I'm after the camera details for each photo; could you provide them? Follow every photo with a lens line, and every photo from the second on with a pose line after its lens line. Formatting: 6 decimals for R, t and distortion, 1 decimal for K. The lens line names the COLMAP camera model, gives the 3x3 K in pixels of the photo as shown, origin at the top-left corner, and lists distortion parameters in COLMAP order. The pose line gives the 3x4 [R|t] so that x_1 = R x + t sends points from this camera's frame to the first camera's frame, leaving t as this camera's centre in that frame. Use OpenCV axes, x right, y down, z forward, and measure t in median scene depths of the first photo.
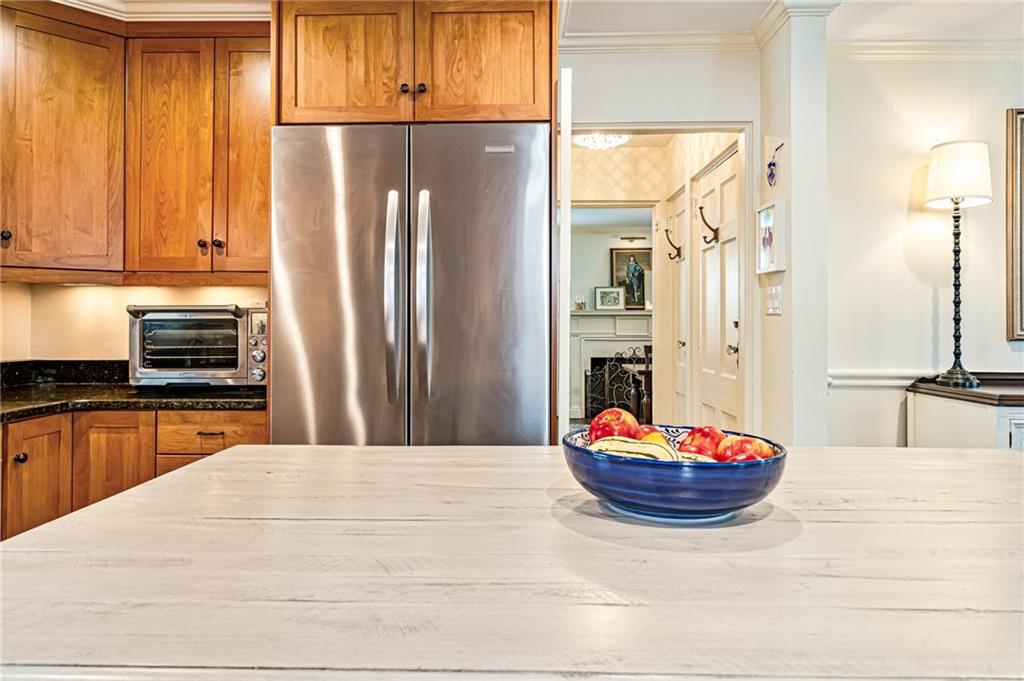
lens RADIAL K [[671.8, 0, 511.7], [0, 671.8, 313.0], [0, 0, 1]] dist [0.001646, -0.000174]
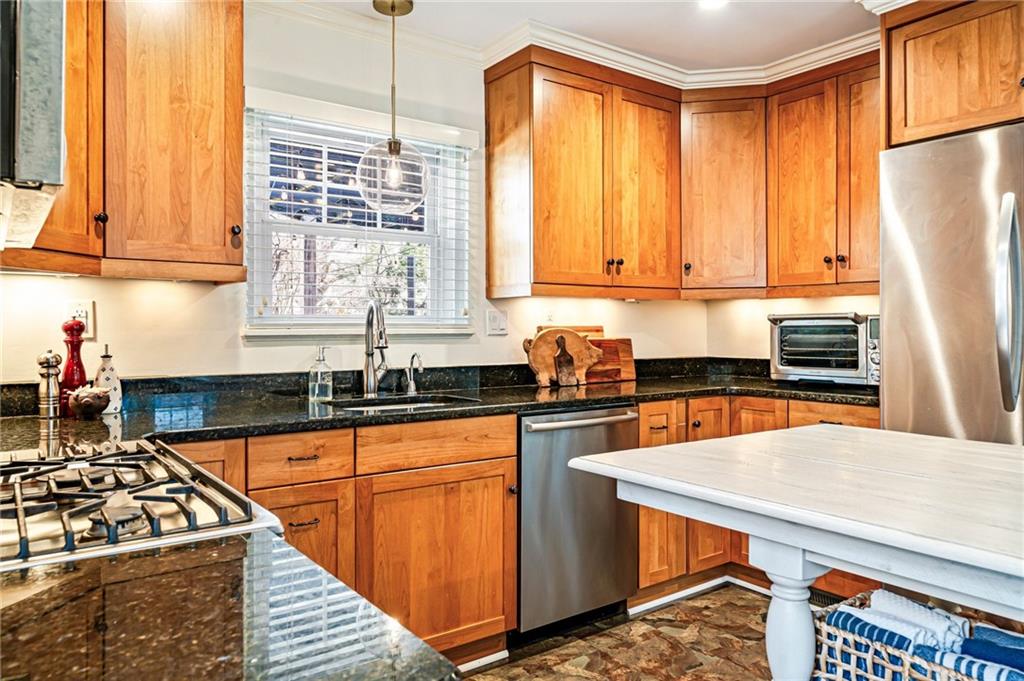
lens RADIAL K [[704.3, 0, 509.6], [0, 704.3, 325.0], [0, 0, 1]] dist [0.003698, 0.002585]
pose [[0.611605, -0.006096, -0.791140, 0.169491], [0.015486, 0.999871, 0.004267, -0.005348], [0.791012, -0.014862, 0.611620, -0.180117]]
